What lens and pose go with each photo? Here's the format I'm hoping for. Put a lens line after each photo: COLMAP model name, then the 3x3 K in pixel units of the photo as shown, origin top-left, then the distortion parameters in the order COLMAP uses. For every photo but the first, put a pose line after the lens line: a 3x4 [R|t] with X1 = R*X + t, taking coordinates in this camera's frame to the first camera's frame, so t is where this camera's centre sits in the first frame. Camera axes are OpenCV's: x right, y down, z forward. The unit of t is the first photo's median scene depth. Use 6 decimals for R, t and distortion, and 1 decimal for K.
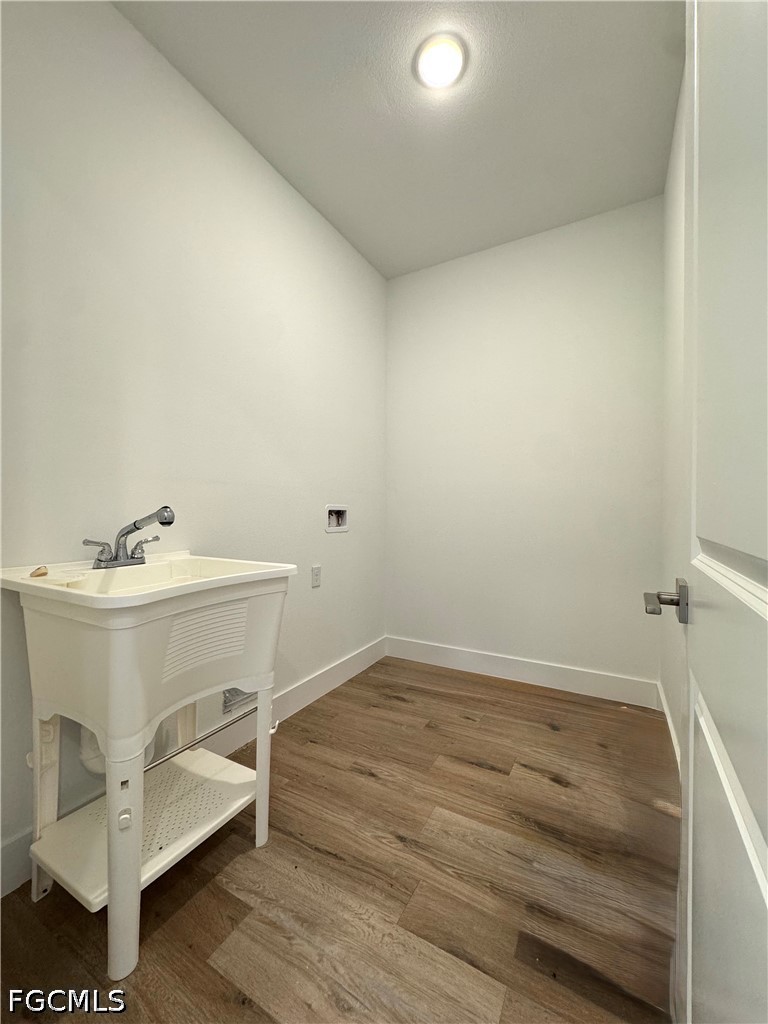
lens RADIAL K [[408.0, 0, 392.0], [0, 408.0, 508.5], [0, 0, 1]] dist [-0.004245, 0.001046]
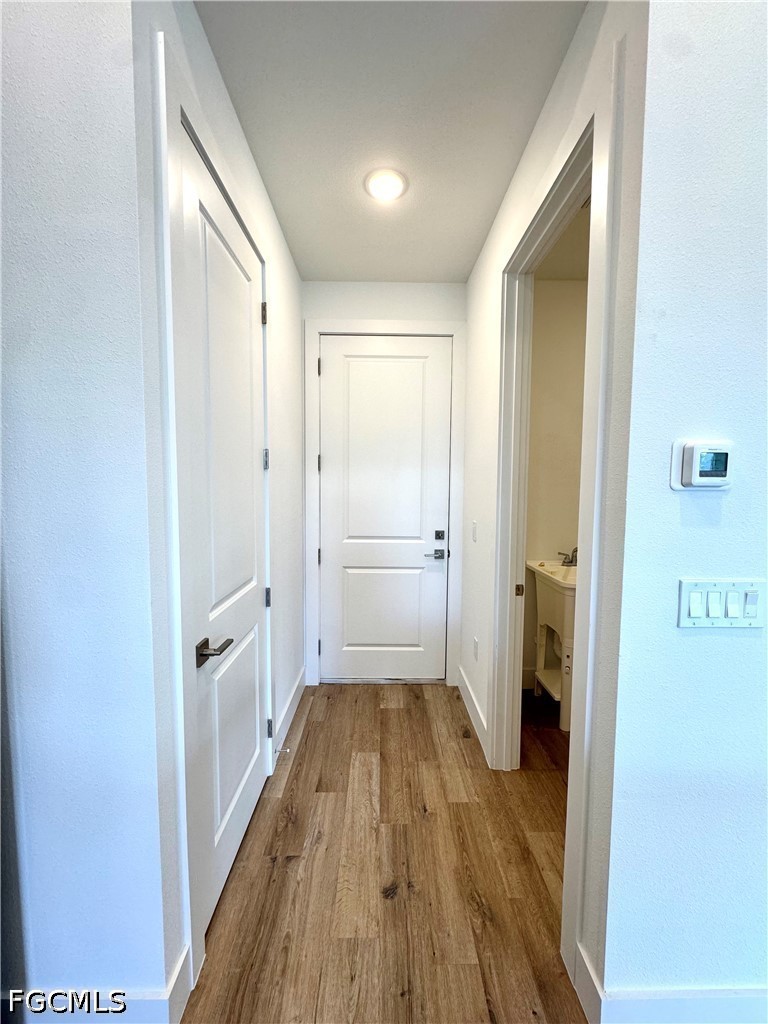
lens RADIAL K [[408.0, 0, 382.3], [0, 408.0, 514.4], [0, 0, 1]] dist [-0.004245, 0.001046]
pose [[0.486701, 0.061874, -0.871375, 0.764136], [-0.006978, 0.997732, 0.066949, -0.299179], [0.873541, -0.026504, 0.486029, -0.996350]]
